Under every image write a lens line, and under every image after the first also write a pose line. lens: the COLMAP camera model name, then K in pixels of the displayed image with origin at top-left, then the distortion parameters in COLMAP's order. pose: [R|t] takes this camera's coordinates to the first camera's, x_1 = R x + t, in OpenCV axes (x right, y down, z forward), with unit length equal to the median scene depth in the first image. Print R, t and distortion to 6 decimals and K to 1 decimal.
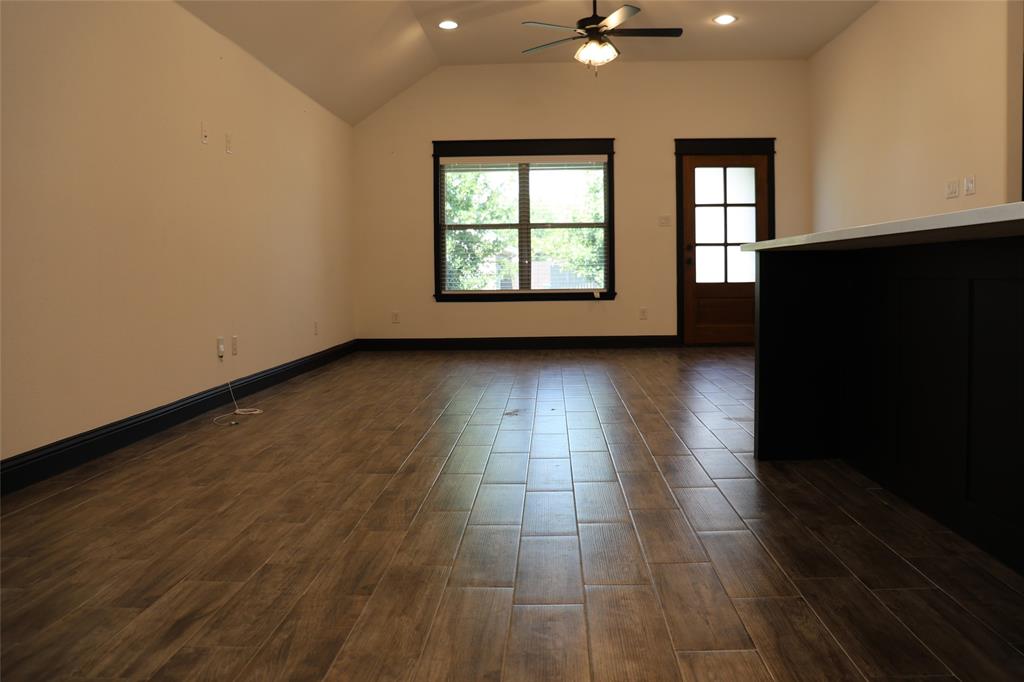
lens RADIAL K [[842.6, 0, 517.5], [0, 842.6, 335.2], [0, 0, 1]] dist [-0.165699, 0.133089]
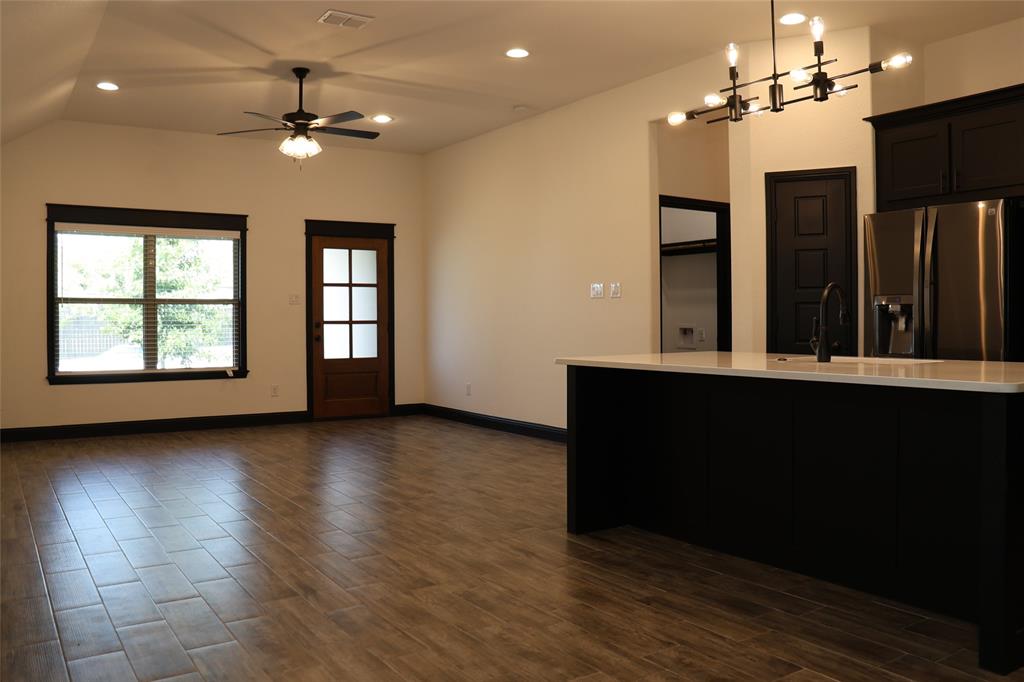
lens RADIAL K [[842.6, 0, 536.5], [0, 842.6, 334.3], [0, 0, 1]] dist [-0.165699, 0.133089]
pose [[0.802426, 0.000983, 0.596751, -0.192914], [0.035605, 0.998138, -0.049520, -0.032896], [-0.595688, 0.060984, 0.800897, 0.013419]]
